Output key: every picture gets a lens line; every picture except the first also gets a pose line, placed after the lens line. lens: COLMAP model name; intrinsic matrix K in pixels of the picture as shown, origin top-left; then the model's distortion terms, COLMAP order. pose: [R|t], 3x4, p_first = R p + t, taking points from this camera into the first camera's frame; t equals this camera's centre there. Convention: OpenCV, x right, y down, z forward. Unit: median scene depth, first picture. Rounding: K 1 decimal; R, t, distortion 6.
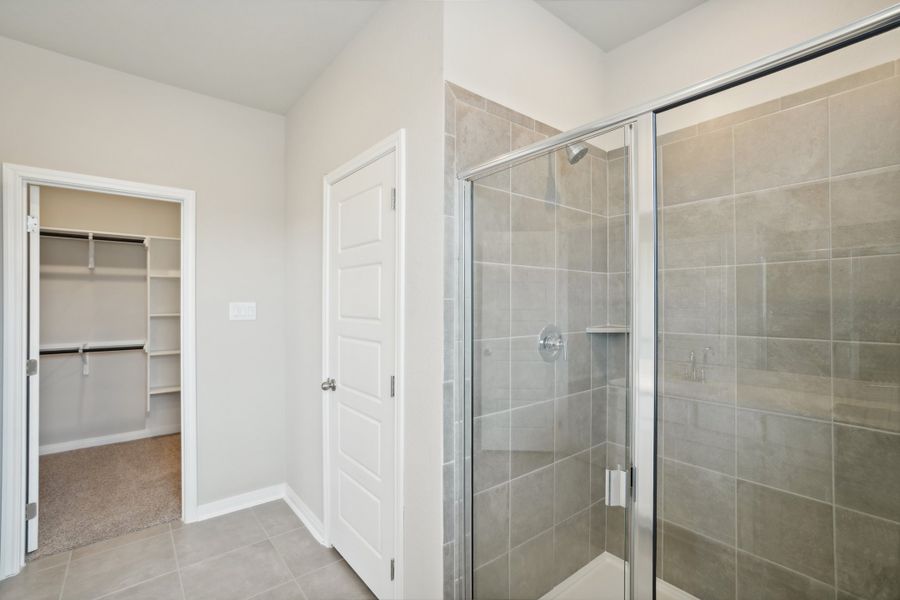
lens RADIAL K [[413.0, 0, 460.0], [0, 413.0, 297.3], [0, 0, 1]] dist [-0.003117, -0.000086]
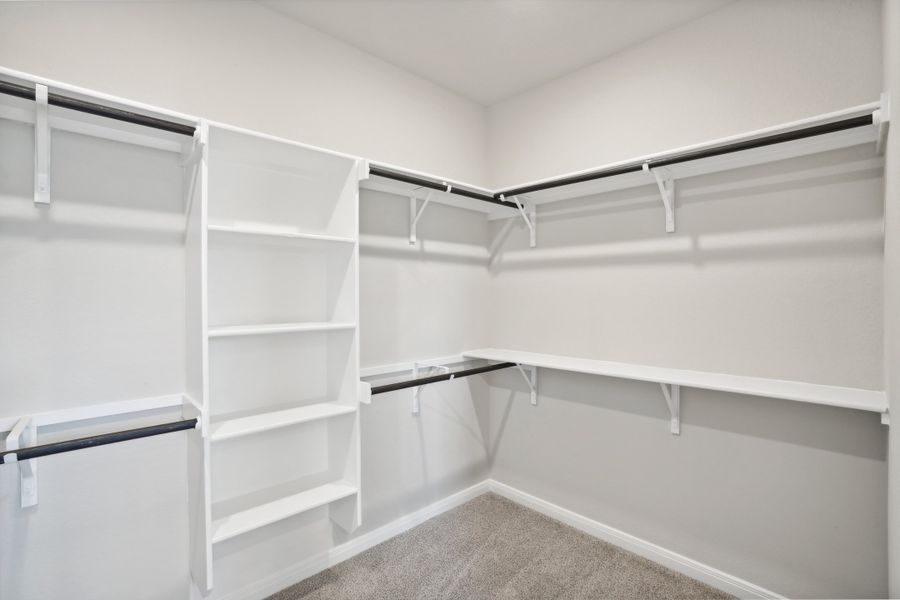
lens RADIAL K [[424.6, 0, 450.0], [0, 424.6, 300.0], [0, 0, 1]] dist [0.000781, 0.000168]
pose [[0.998499, 0.001424, 0.054758, -0.568119], [-0.002115, 0.999919, 0.012558, 0.007285], [-0.054736, -0.012655, 0.998421, 0.618730]]
